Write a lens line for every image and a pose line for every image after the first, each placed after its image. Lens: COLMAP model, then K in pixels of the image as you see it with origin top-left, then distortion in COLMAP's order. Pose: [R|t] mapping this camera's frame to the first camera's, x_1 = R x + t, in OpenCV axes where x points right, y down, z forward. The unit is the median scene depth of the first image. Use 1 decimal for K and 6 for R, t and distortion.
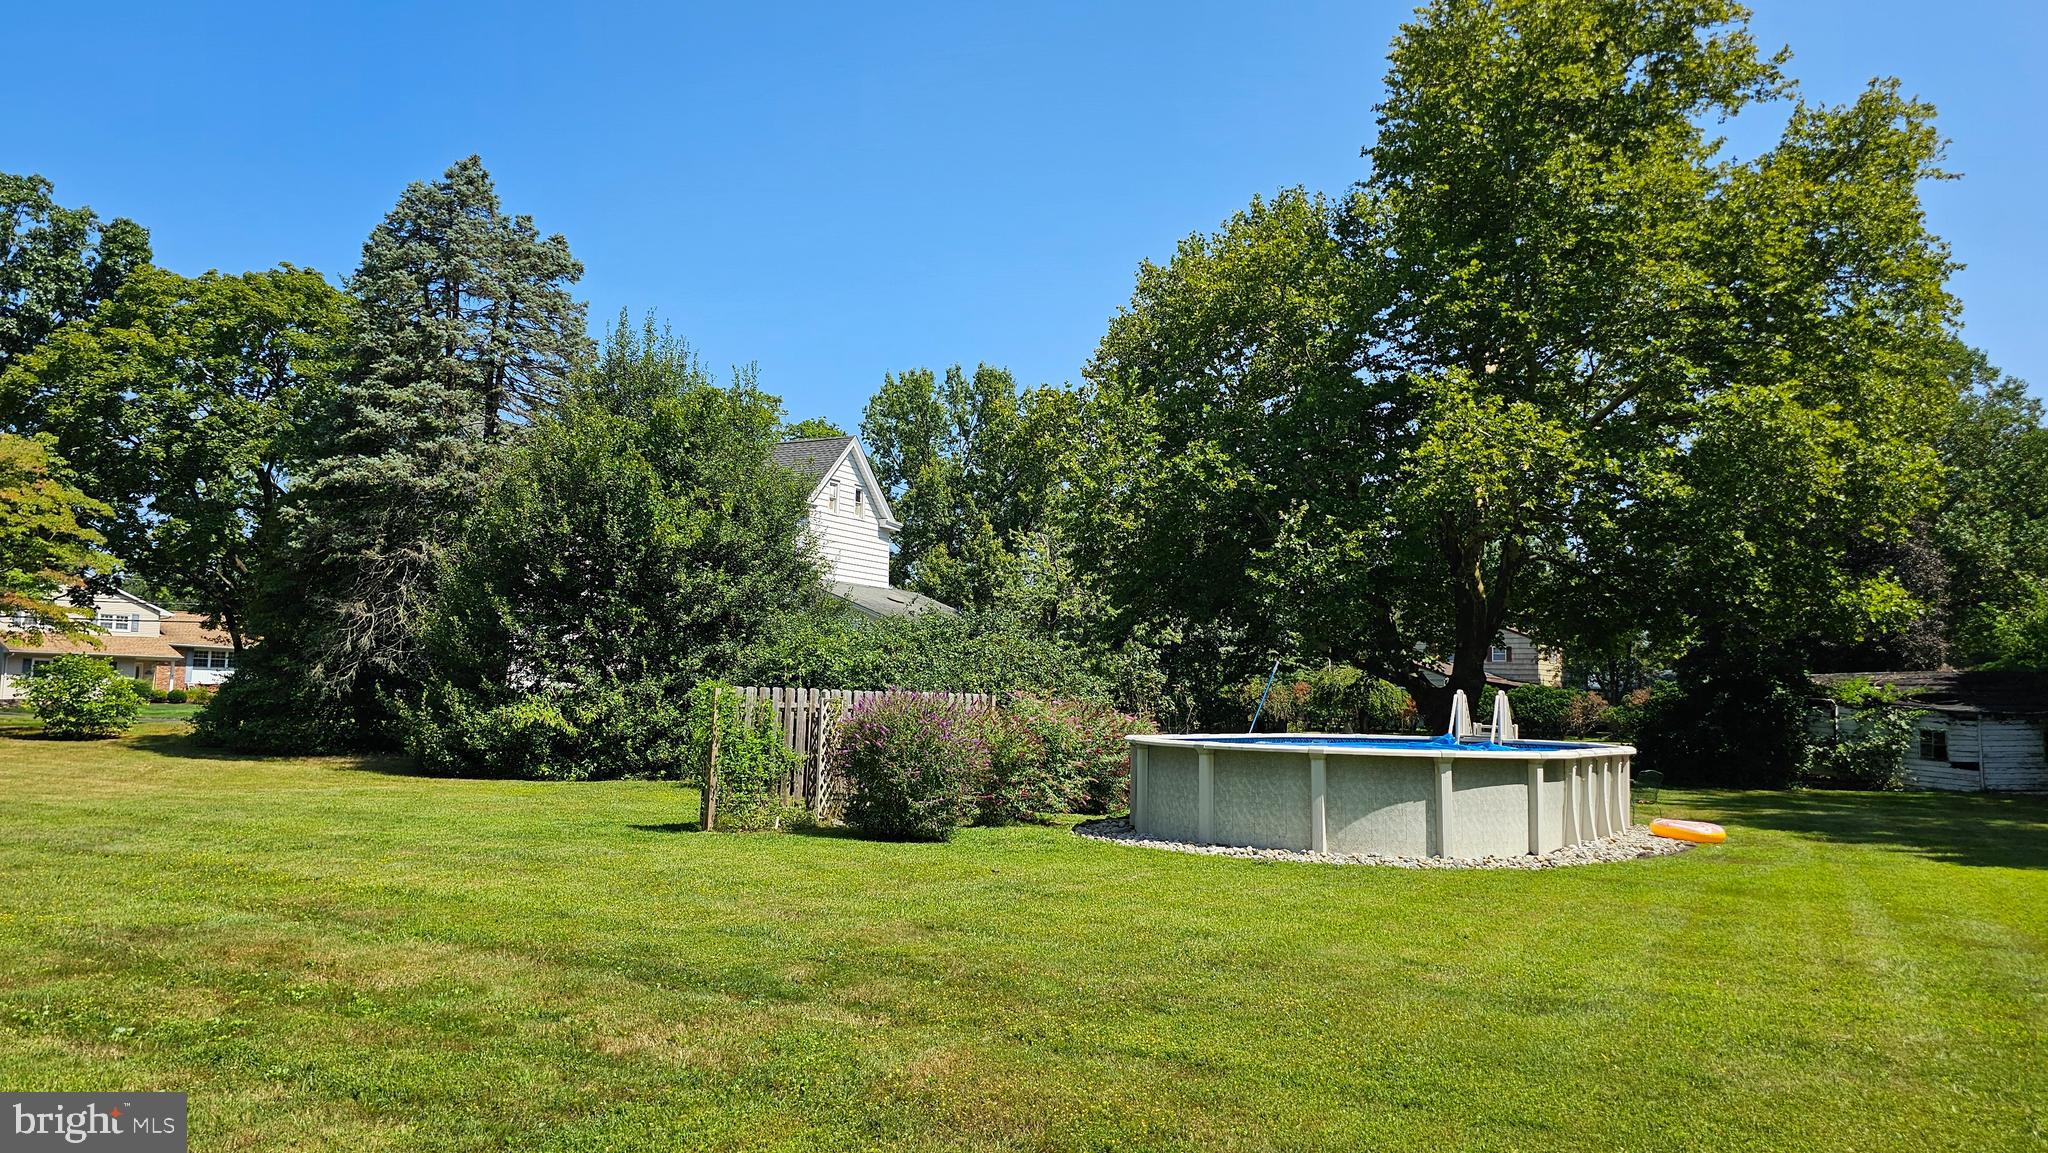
lens RADIAL K [[1381.4, 0, 1024.6], [0, 1381.4, 580.6], [0, 0, 1]] dist [0.047917, -0.022067]
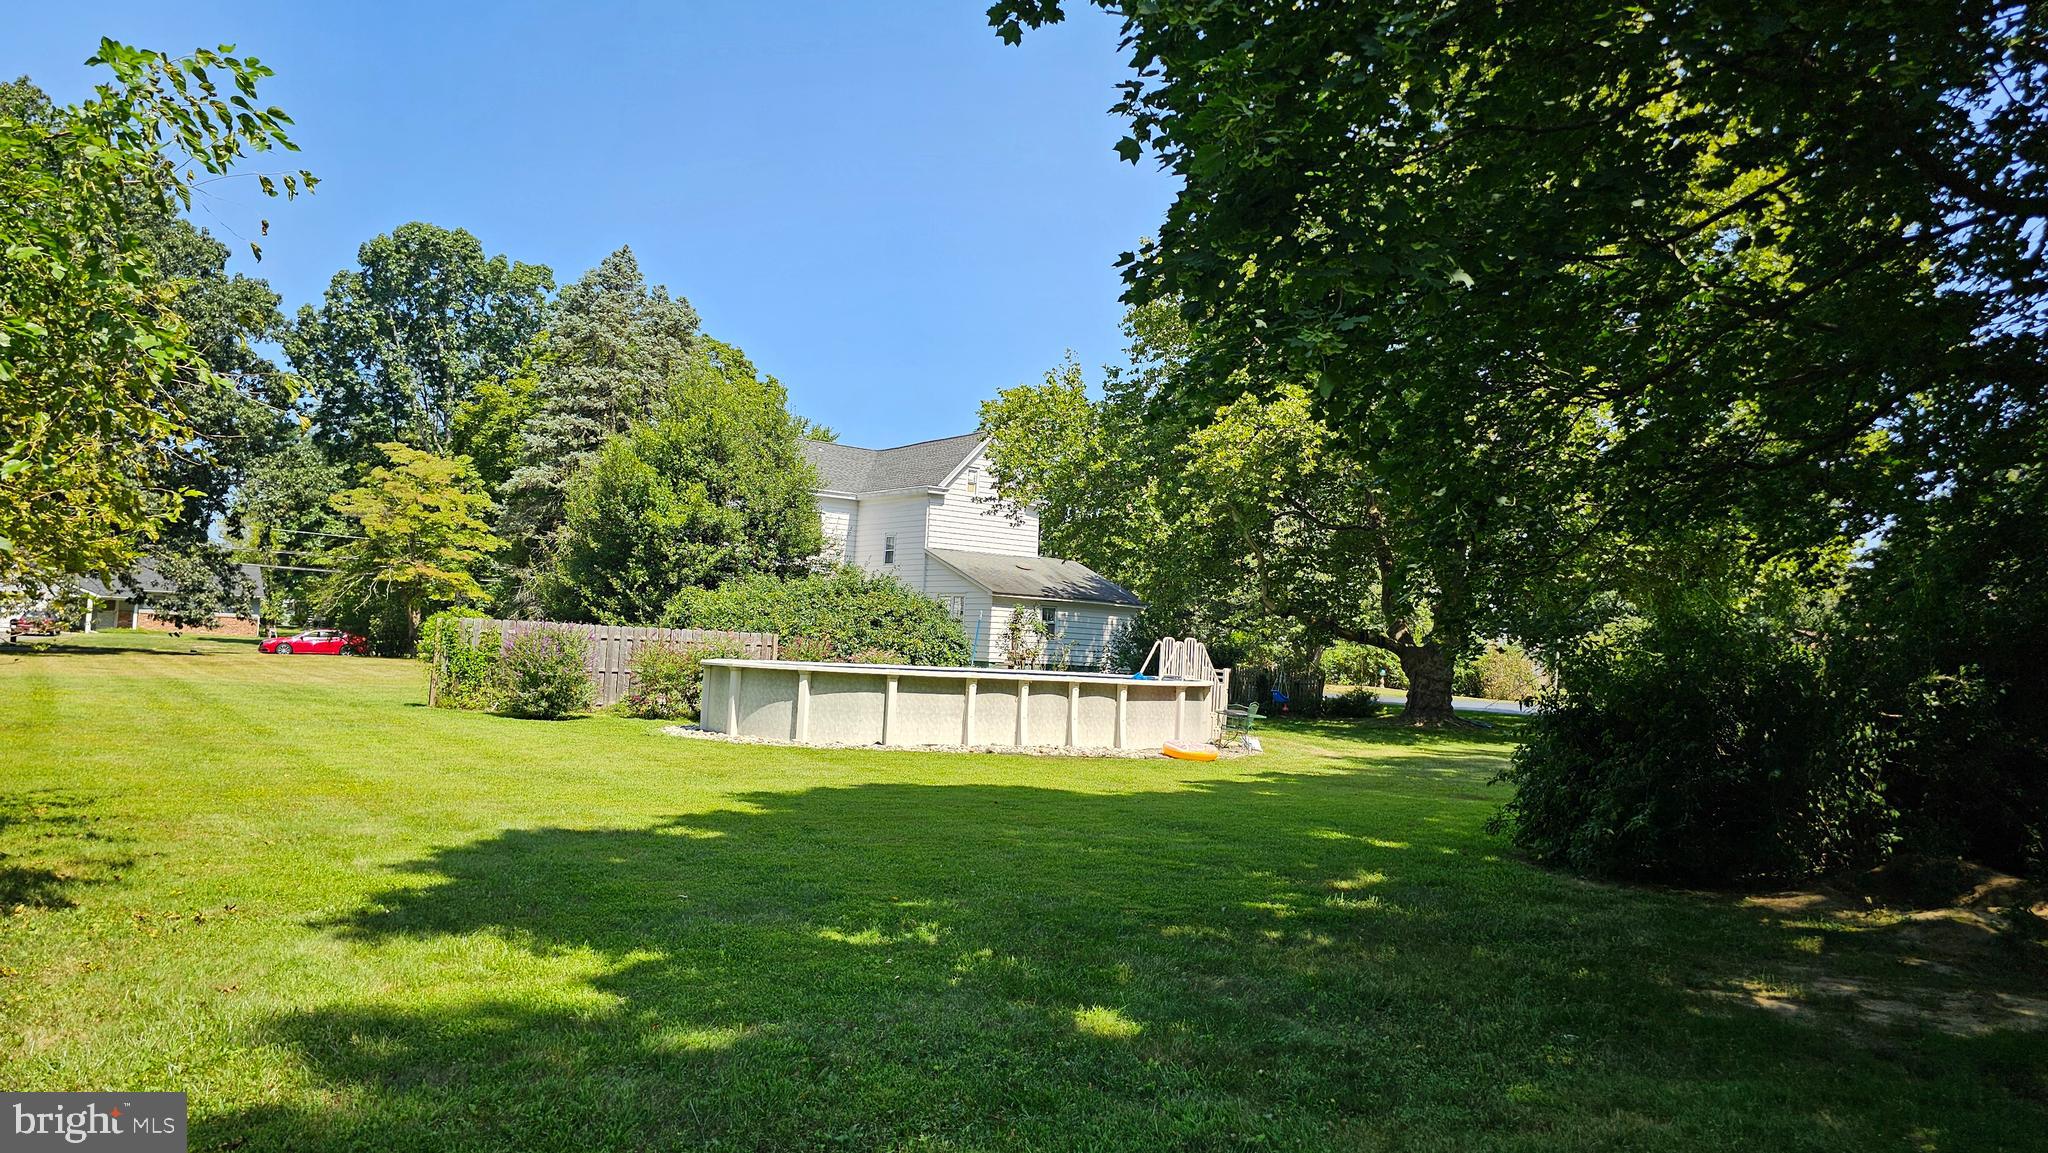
lens RADIAL K [[1381.4, 0, 1022.4], [0, 1381.4, 573.9], [0, 0, 1]] dist [0.047917, -0.022067]
pose [[0.912197, -0.002638, -0.409744, 0.642546], [0.009423, 0.999850, 0.014540, 0.005241], [0.409644, -0.017125, 0.912085, -0.121429]]
